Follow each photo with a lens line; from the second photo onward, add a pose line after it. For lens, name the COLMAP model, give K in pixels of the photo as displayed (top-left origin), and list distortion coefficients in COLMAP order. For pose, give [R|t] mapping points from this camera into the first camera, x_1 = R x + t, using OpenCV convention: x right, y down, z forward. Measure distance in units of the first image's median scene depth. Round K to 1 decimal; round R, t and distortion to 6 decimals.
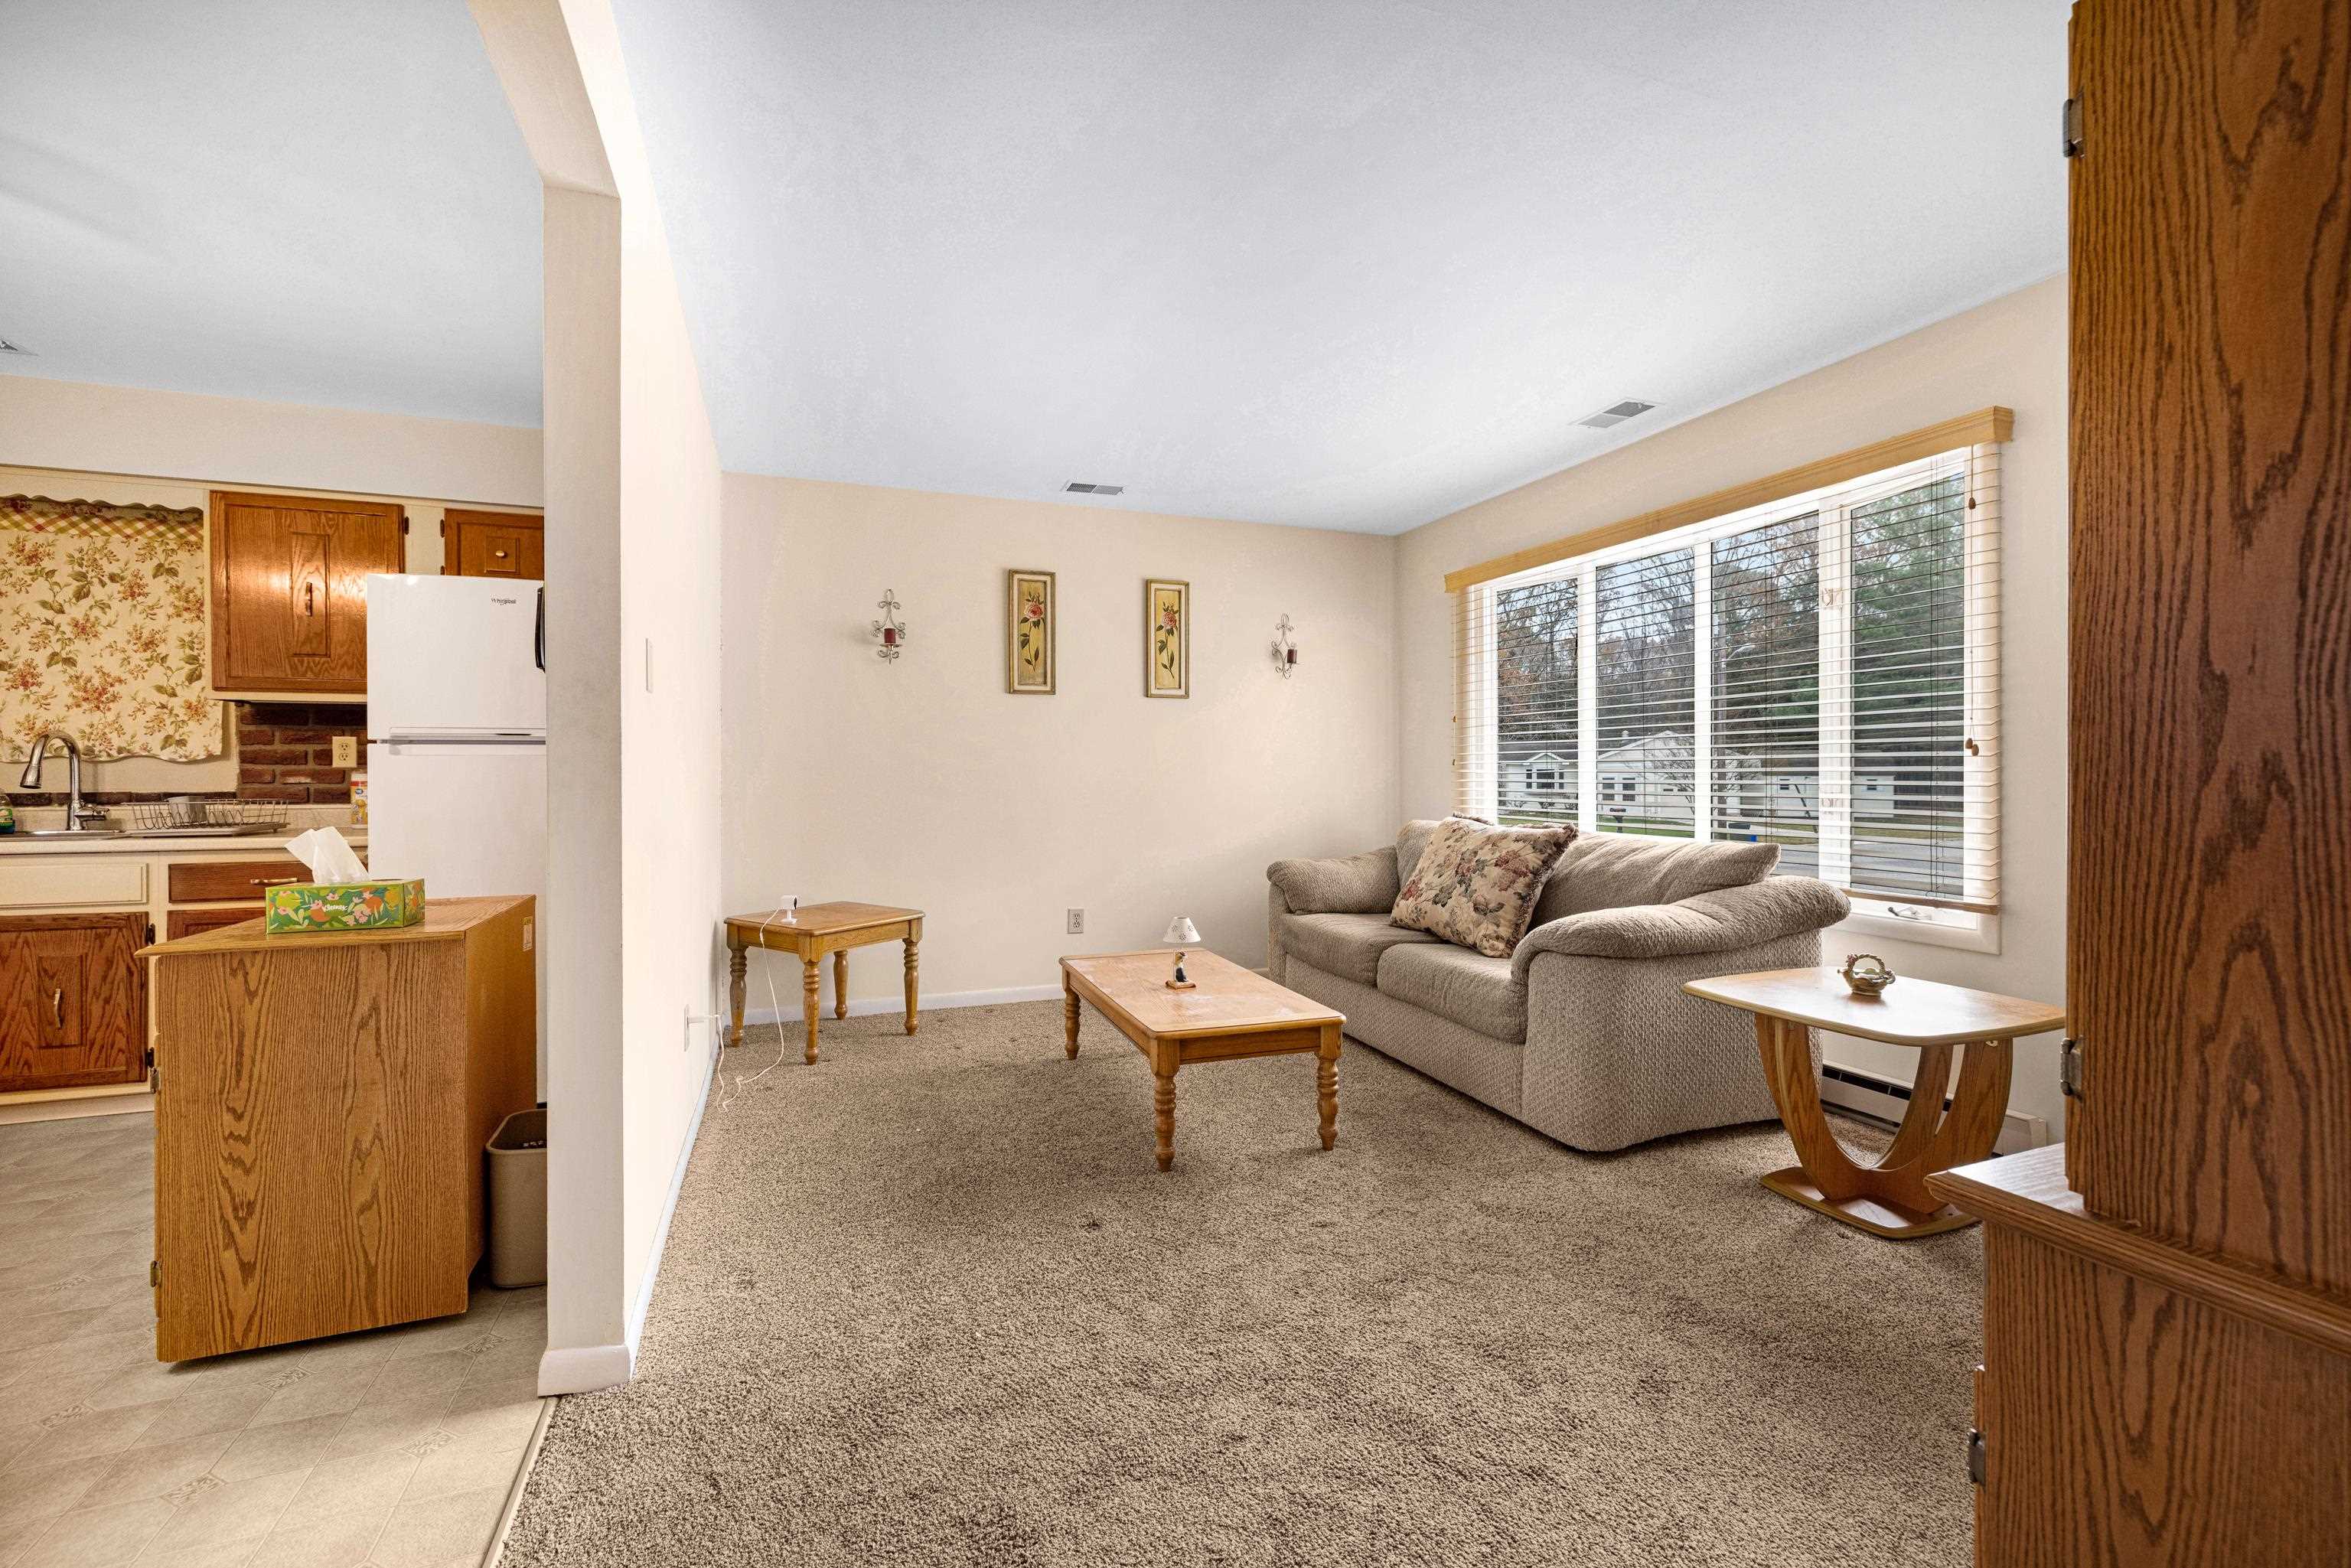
lens RADIAL K [[1013.4, 0, 1155.0], [0, 1013.4, 775.2], [0, 0, 1]] dist [-0.000784, 0.001126]
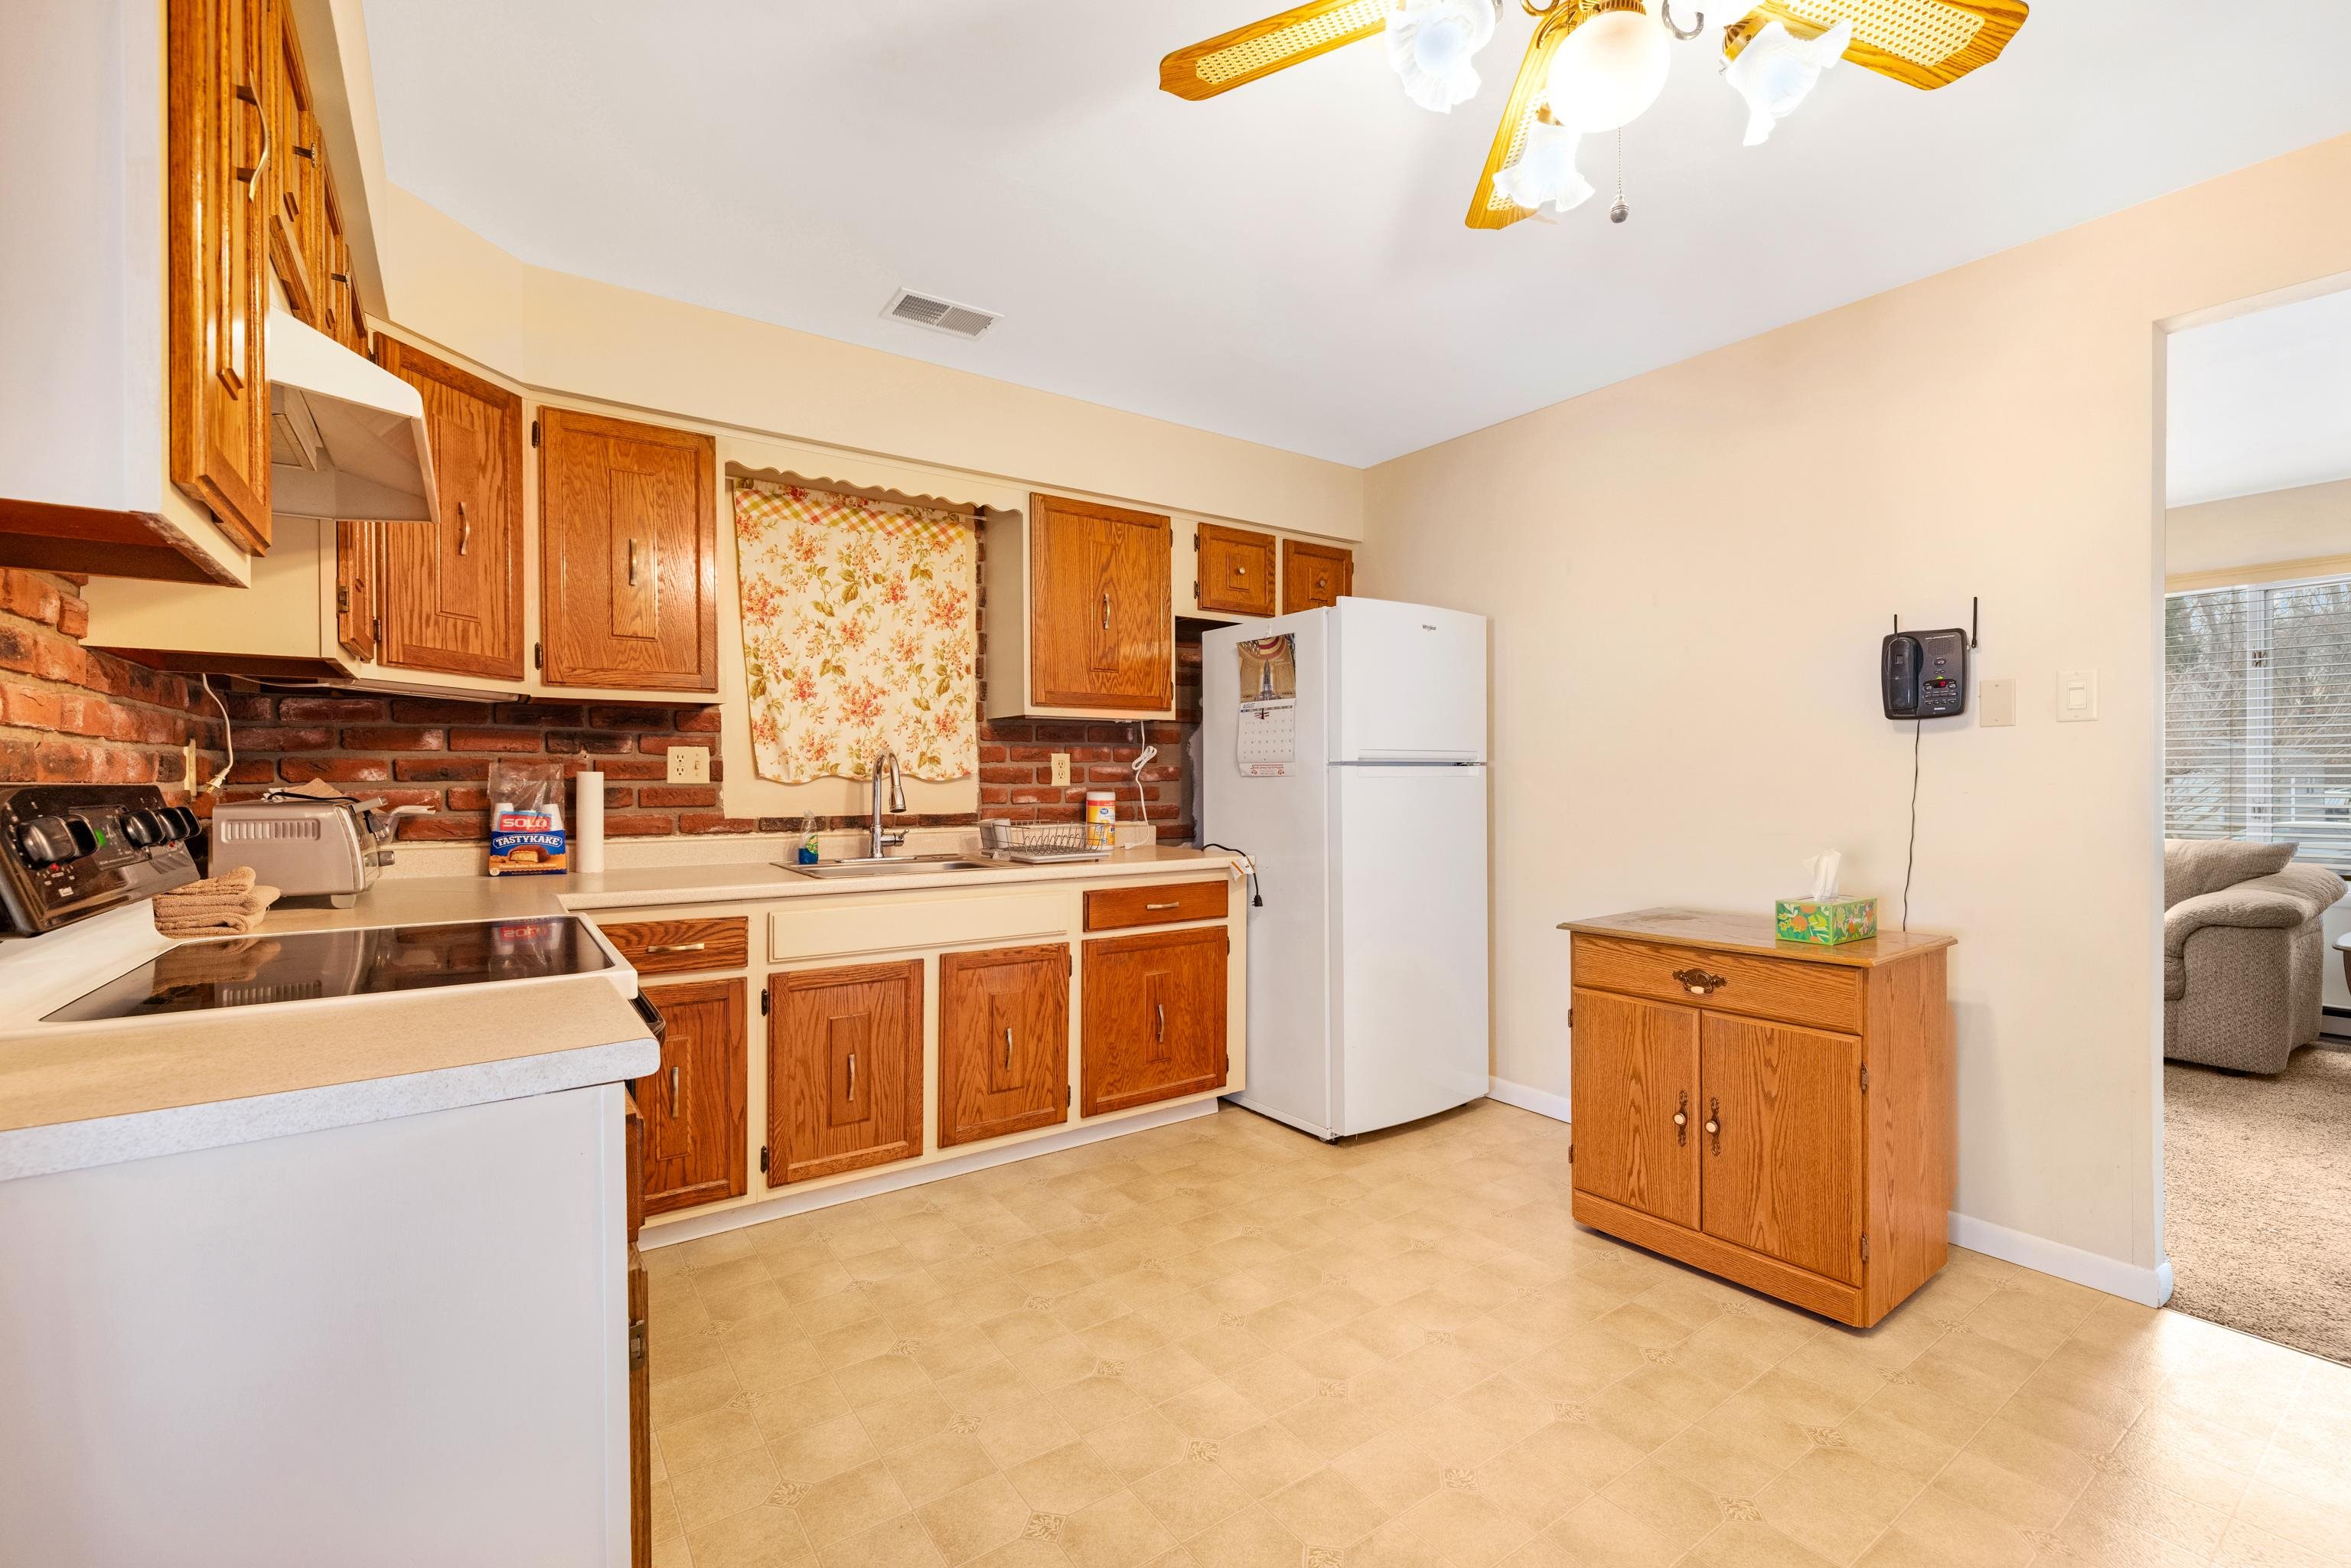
lens RADIAL K [[1013.4, 0, 1189.0], [0, 1013.4, 787.7], [0, 0, 1]] dist [-0.000784, 0.001126]
pose [[0.967713, -0.001448, 0.252051, -0.986901], [-0.000551, 0.999969, 0.007858, -0.014861], [-0.252055, -0.007743, 0.967682, 0.051737]]
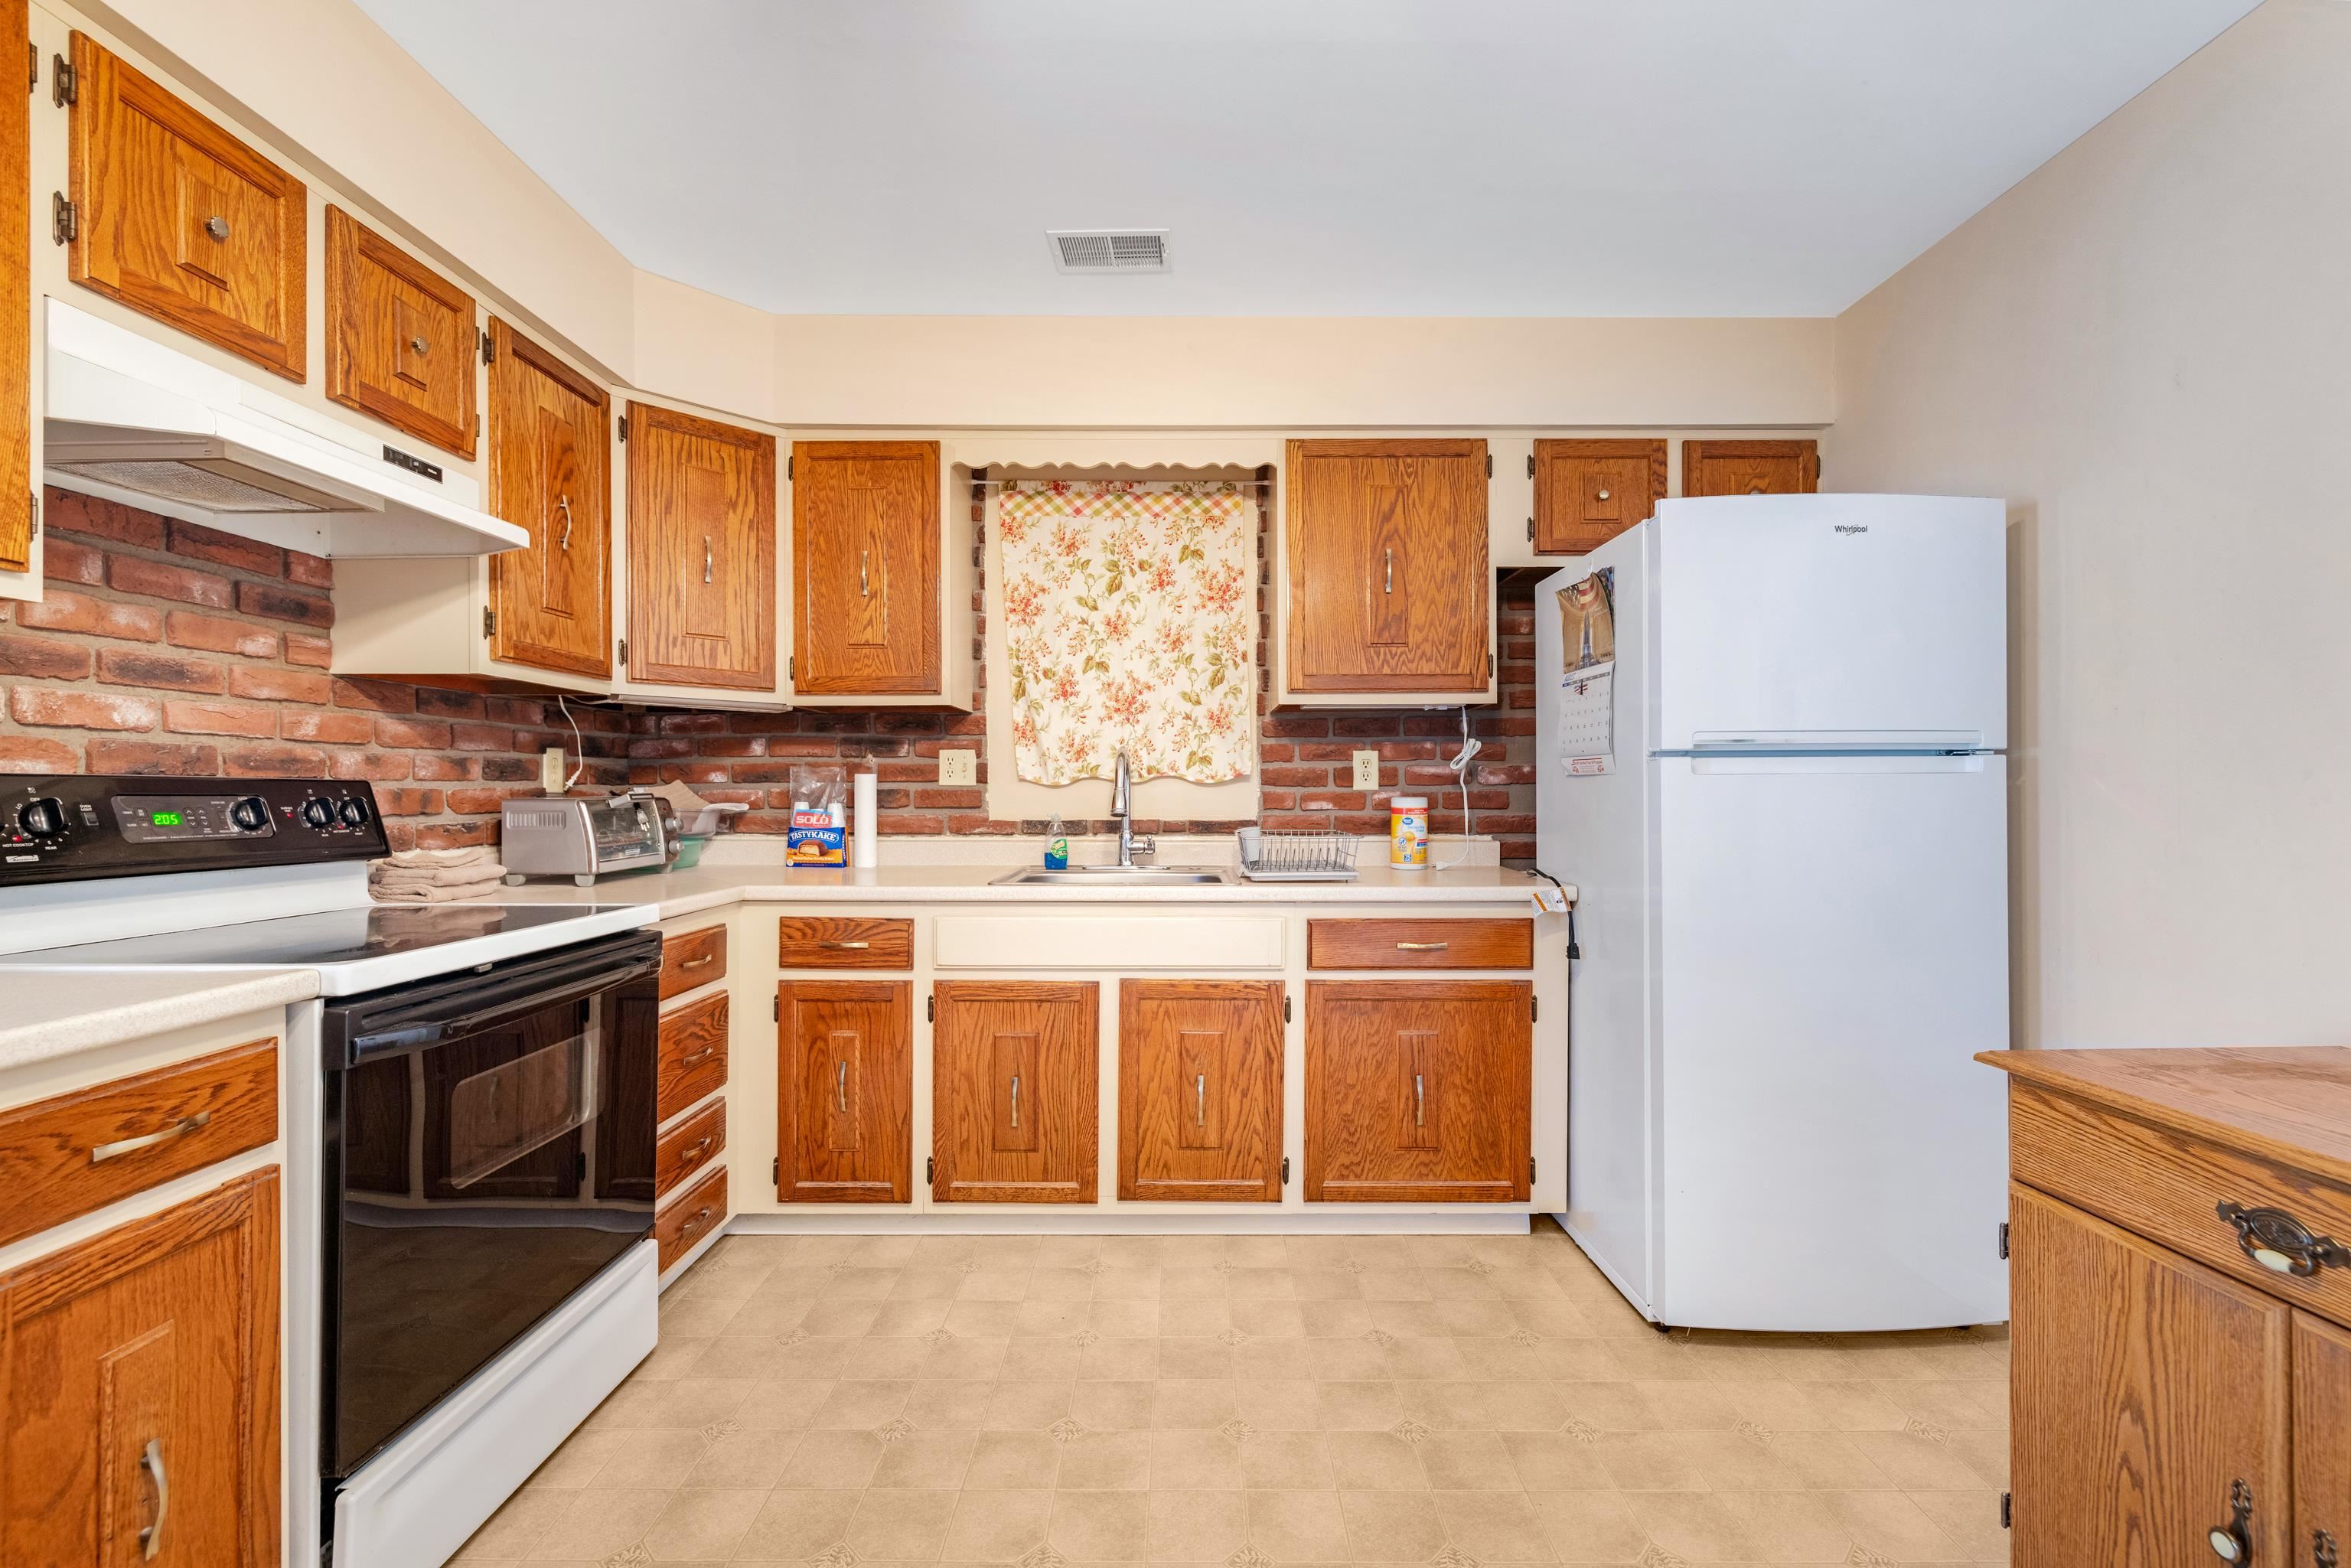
lens RADIAL K [[1013.4, 0, 1176.8], [0, 1013.4, 789.6], [0, 0, 1]] dist [-0.000784, 0.001126]
pose [[0.933521, 0.001923, -0.358518, -0.699316], [-0.002093, 0.999998, -0.000087, -0.008301], [0.358517, 0.000832, 0.933523, 0.224629]]
